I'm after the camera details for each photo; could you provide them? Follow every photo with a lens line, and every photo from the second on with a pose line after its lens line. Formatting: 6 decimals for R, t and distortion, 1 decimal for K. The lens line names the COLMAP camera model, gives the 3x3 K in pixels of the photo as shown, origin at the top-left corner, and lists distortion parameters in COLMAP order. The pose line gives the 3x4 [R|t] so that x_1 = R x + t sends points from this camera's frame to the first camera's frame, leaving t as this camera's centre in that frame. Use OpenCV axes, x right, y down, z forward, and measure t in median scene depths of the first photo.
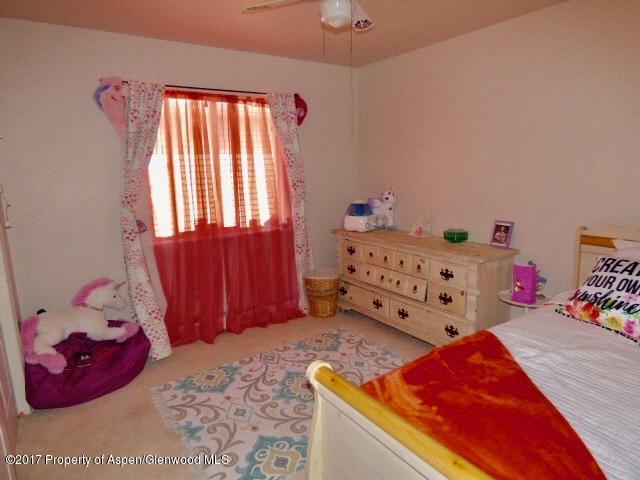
lens RADIAL K [[390.8, 0, 320.0], [0, 390.8, 240.0], [0, 0, 1]] dist [-0.043240, 0.001284]
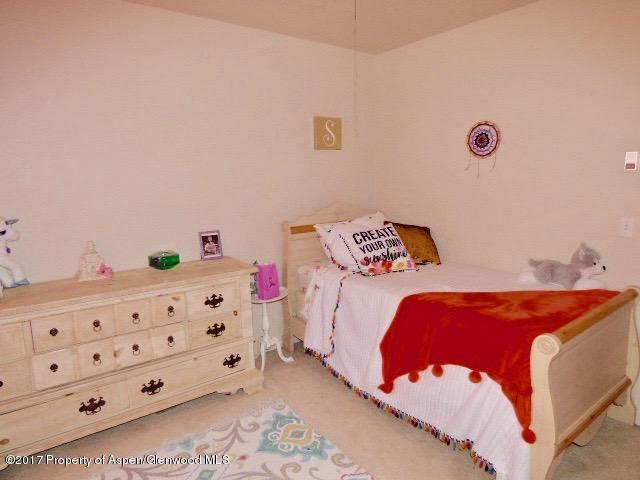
lens RADIAL K [[390.8, 0, 320.0], [0, 390.8, 240.0], [0, 0, 1]] dist [-0.043240, 0.001284]
pose [[-0.034040, -0.136870, 0.990004, -0.477760], [0.198587, 0.969899, 0.140919, -0.107912], [-0.979492, 0.201399, -0.005835, 0.743476]]
